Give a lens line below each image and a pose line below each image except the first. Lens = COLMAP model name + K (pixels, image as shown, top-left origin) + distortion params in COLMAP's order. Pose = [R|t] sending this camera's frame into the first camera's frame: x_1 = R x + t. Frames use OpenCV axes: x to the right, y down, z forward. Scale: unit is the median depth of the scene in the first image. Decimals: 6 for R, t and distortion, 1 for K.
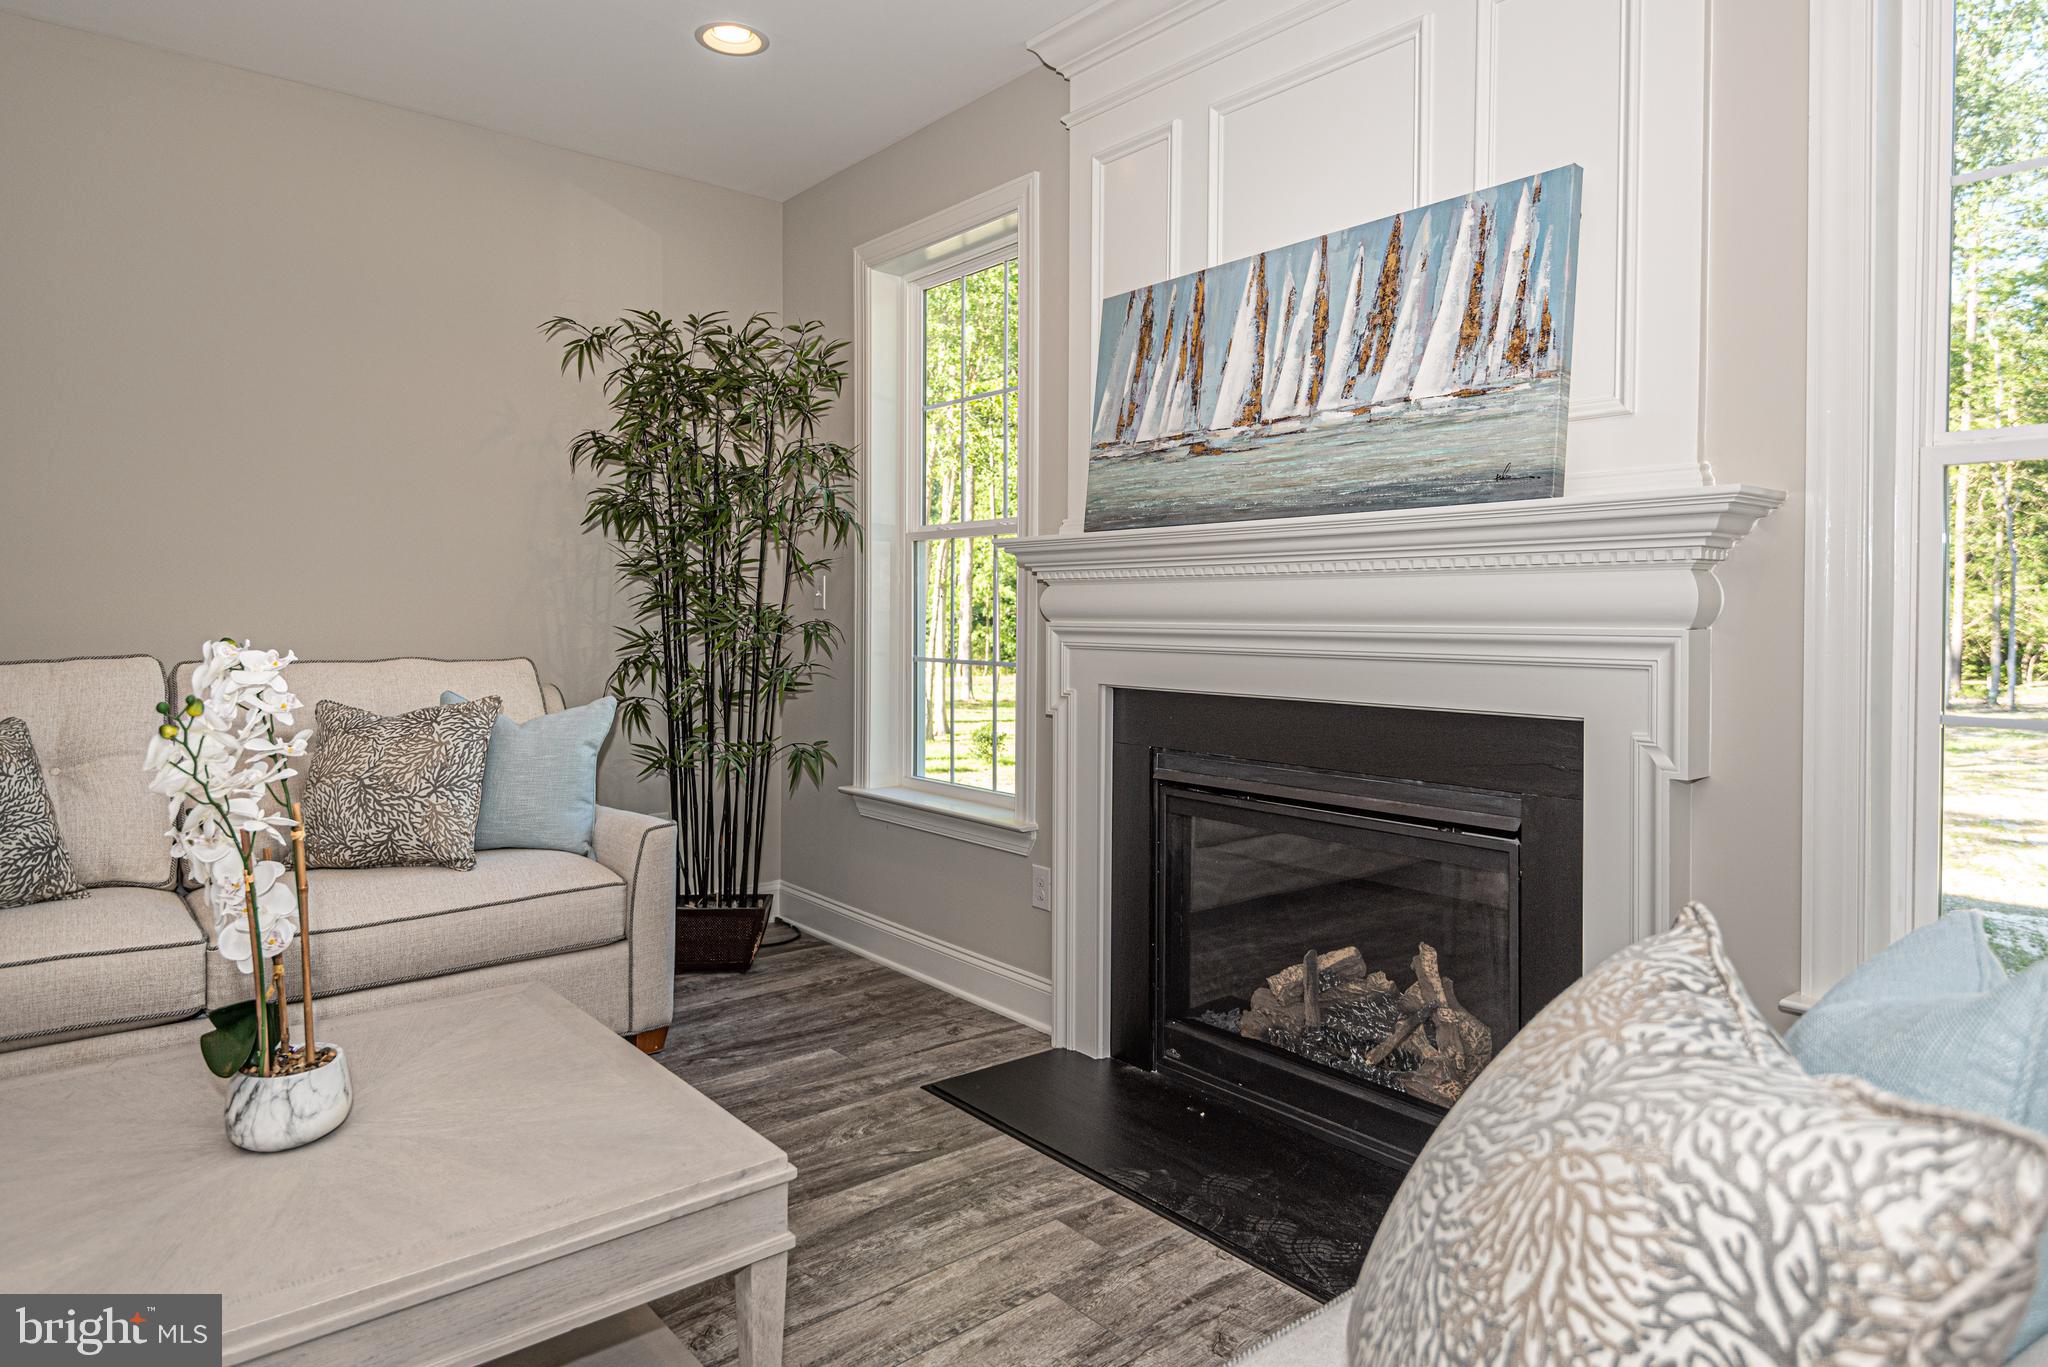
lens RADIAL K [[1206.1, 0, 1012.1], [0, 1206.1, 631.6], [0, 0, 1]] dist [0.028527, -0.005042]
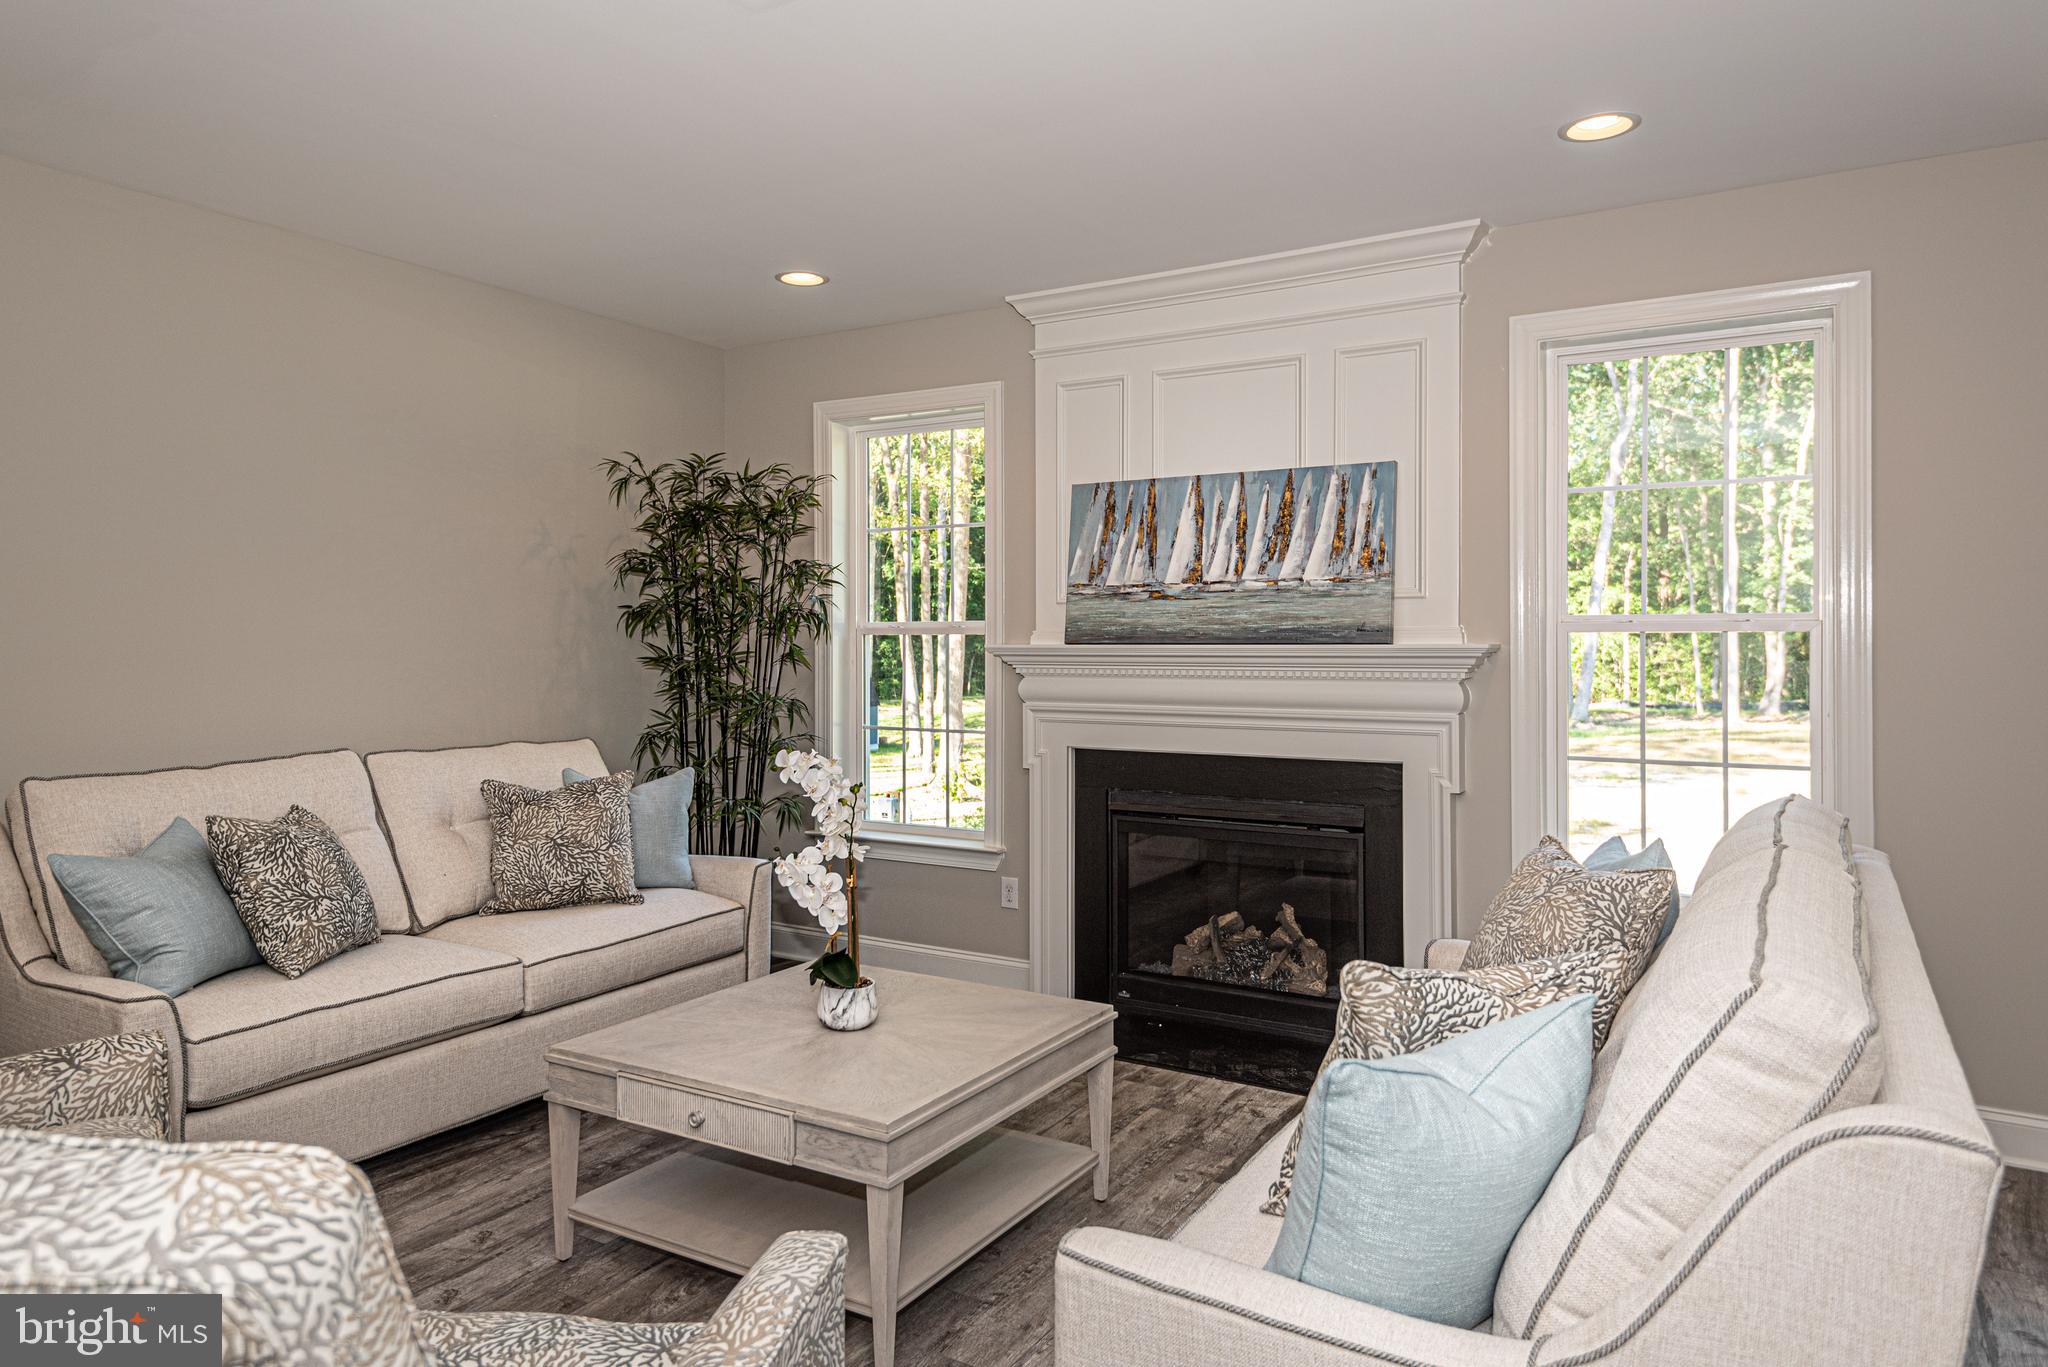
lens RADIAL K [[1300.7, 0, 1016.2], [0, 1300.7, 641.9], [0, 0, 1]] dist [0.026501, -0.003970]
pose [[0.944035, -0.007018, 0.329771, -0.559196], [0.011587, 0.999862, -0.011891, -0.071864], [-0.329642, 0.015047, 0.943986, -0.512716]]
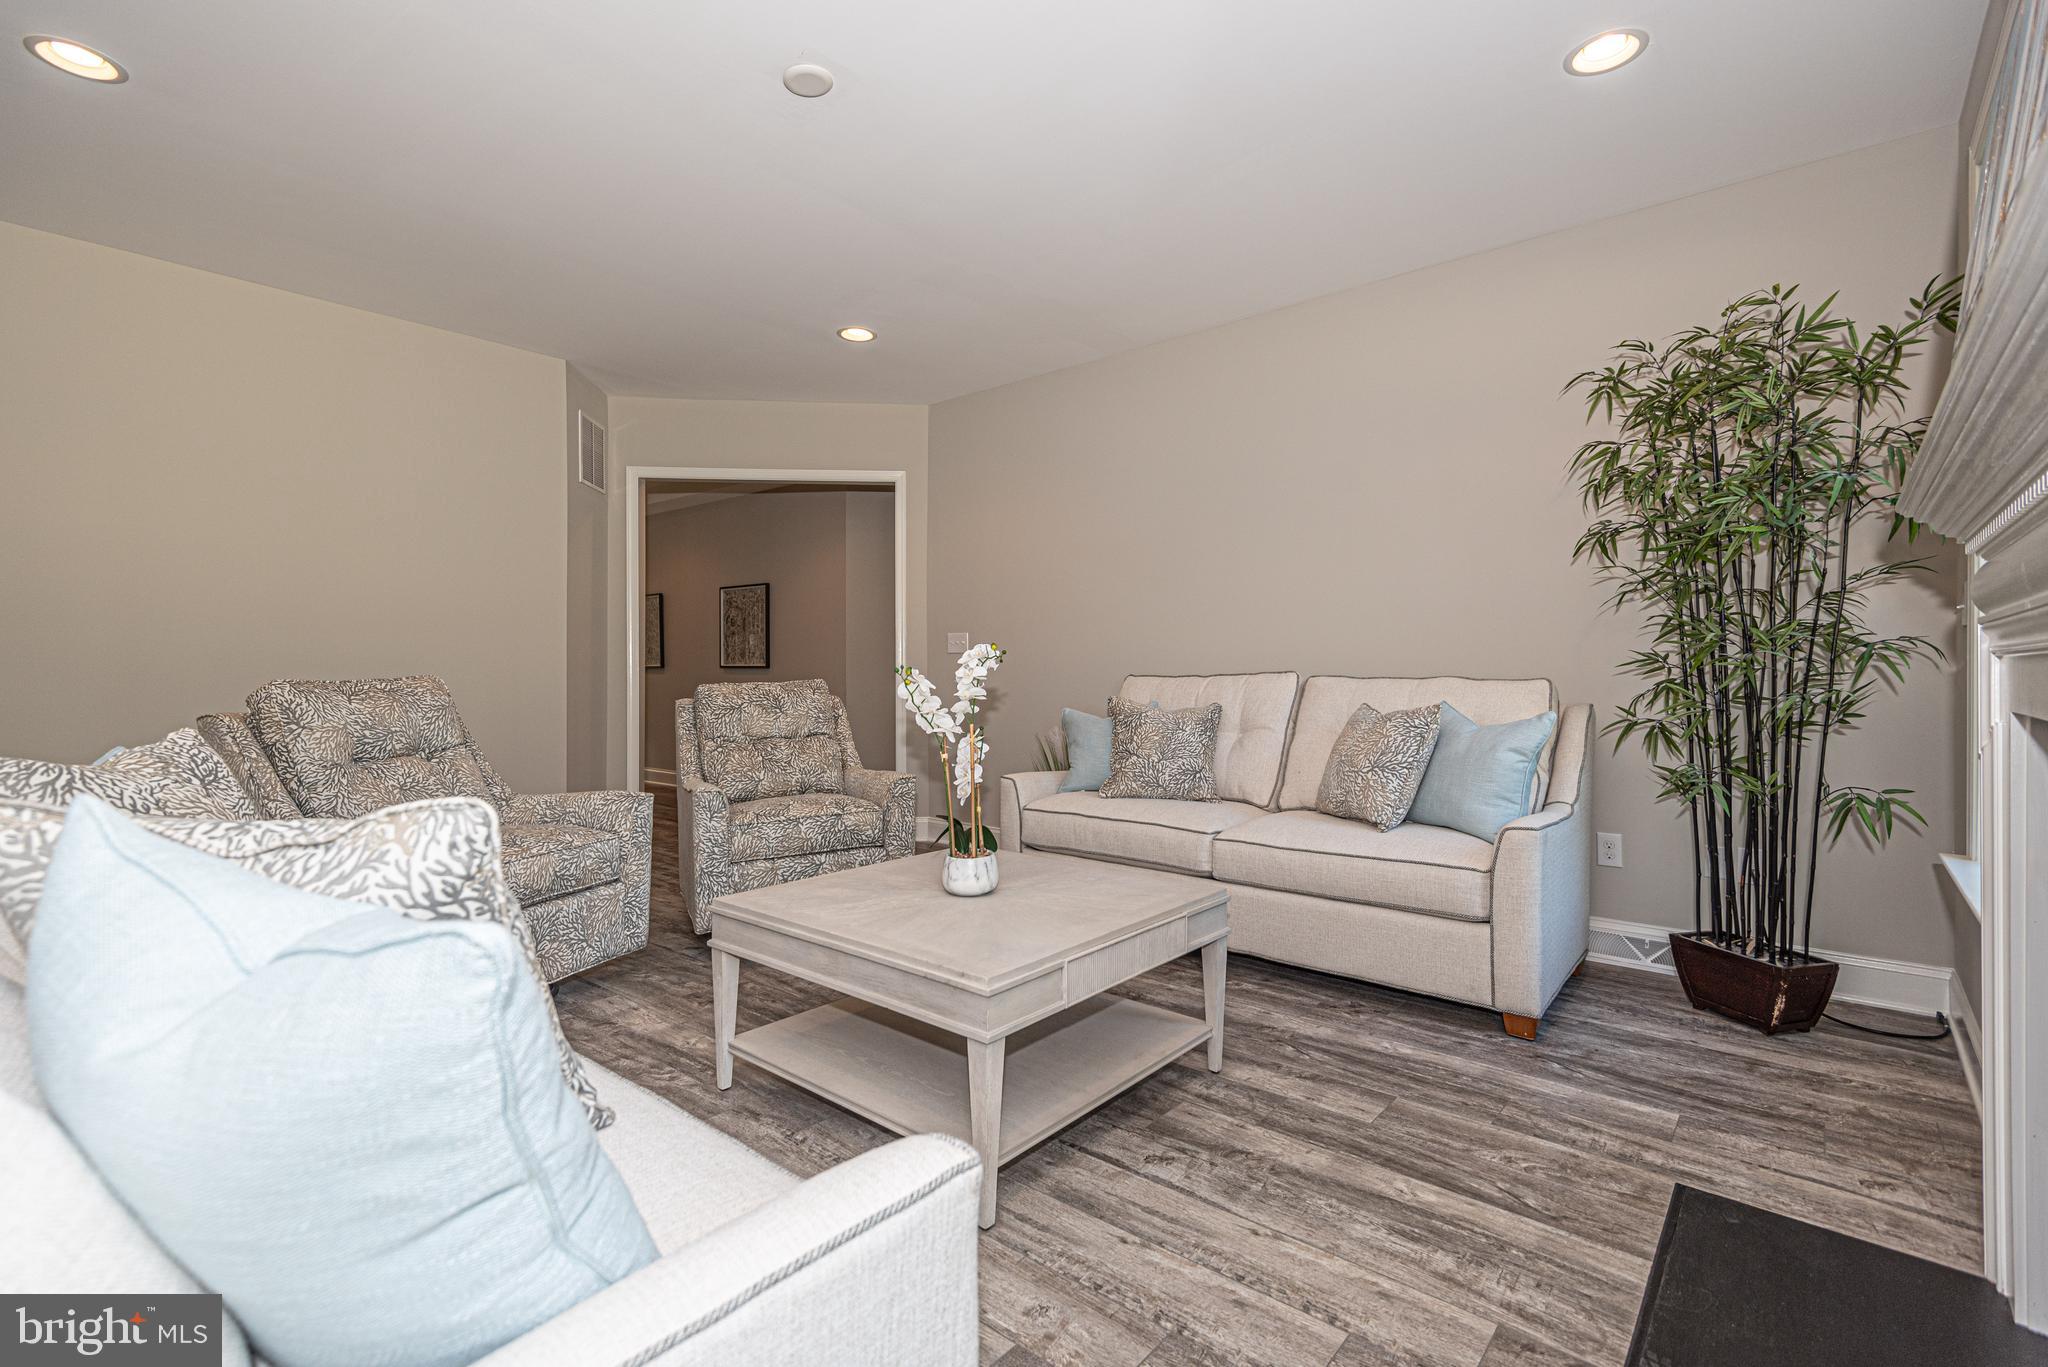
lens RADIAL K [[936.2, 0, 1023.7], [0, 936.2, 655.4], [0, 0, 1]] dist [0.018722, -0.004685]
pose [[0.172864, -0.023394, -0.984668, 0.520879], [-0.013095, 0.999575, -0.026047, 0.038624], [0.984859, 0.017397, 0.172484, 0.463009]]
